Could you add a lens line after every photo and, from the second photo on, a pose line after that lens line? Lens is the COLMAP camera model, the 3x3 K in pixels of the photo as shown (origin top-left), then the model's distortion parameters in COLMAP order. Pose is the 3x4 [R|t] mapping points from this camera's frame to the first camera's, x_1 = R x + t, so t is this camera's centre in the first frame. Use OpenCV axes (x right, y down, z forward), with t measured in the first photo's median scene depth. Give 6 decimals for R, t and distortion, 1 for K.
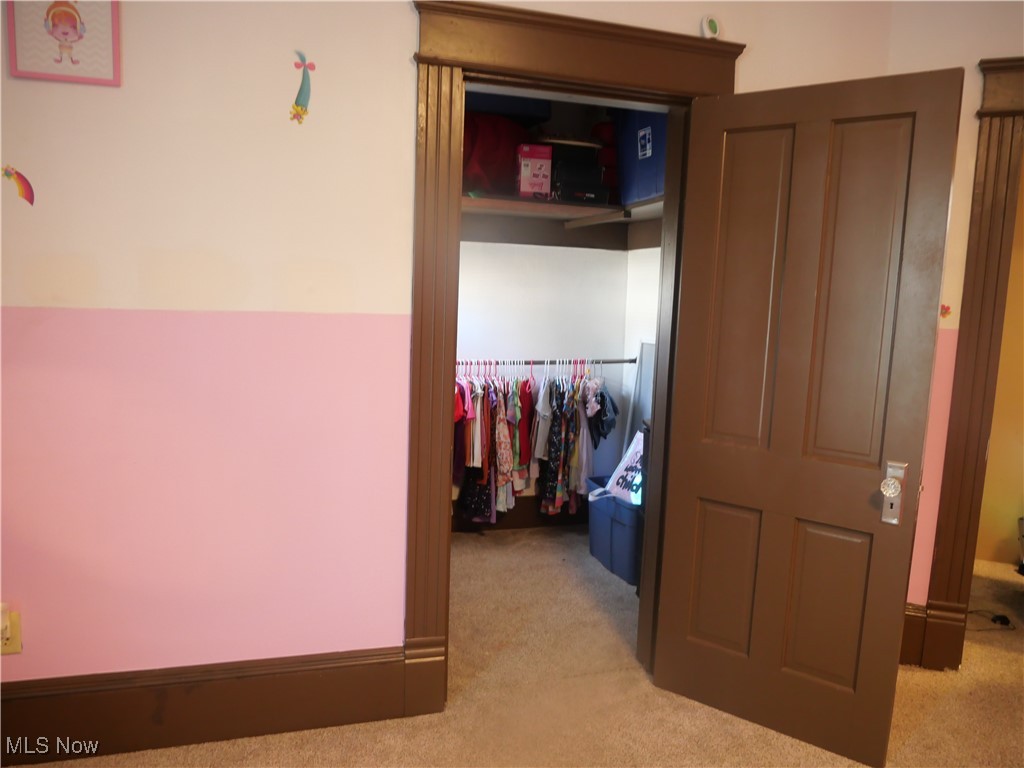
lens RADIAL K [[745.2, 0, 516.7], [0, 745.2, 387.5], [0, 0, 1]] dist [-0.031609, 0.007568]
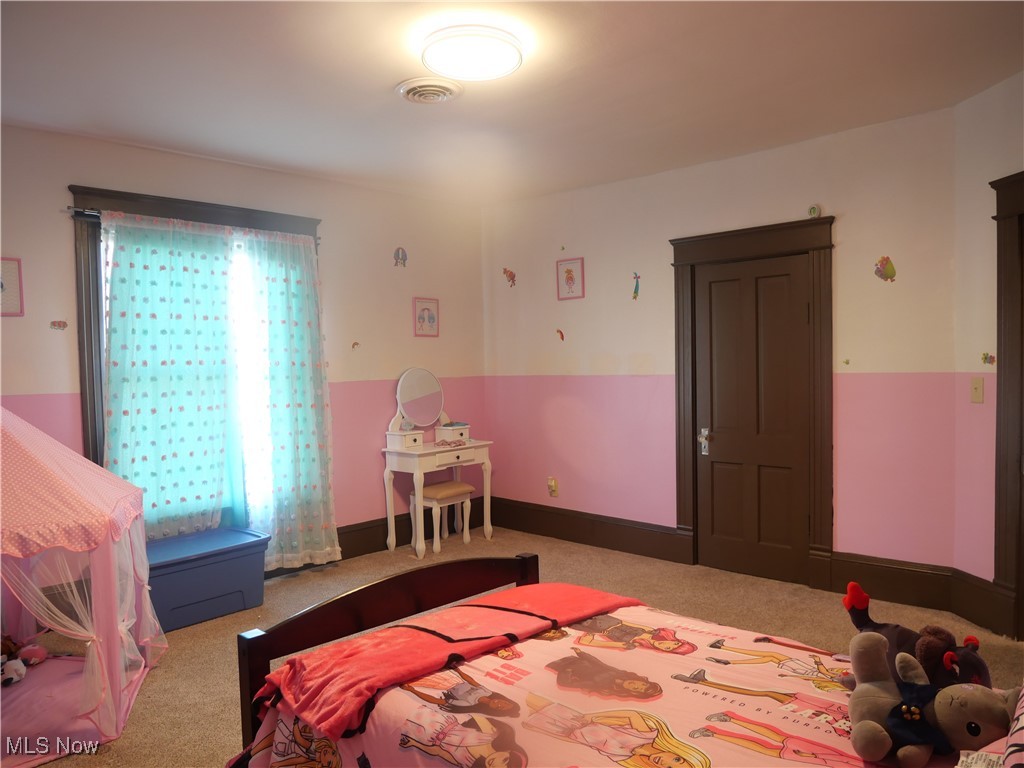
lens RADIAL K [[745.2, 0, 516.7], [0, 745.2, 387.5], [0, 0, 1]] dist [-0.031609, 0.007568]
pose [[0.485242, -0.013373, -0.874277, 1.724030], [-0.073896, 0.995679, -0.056243, 0.111253], [0.871251, 0.091897, 0.482157, -0.545137]]
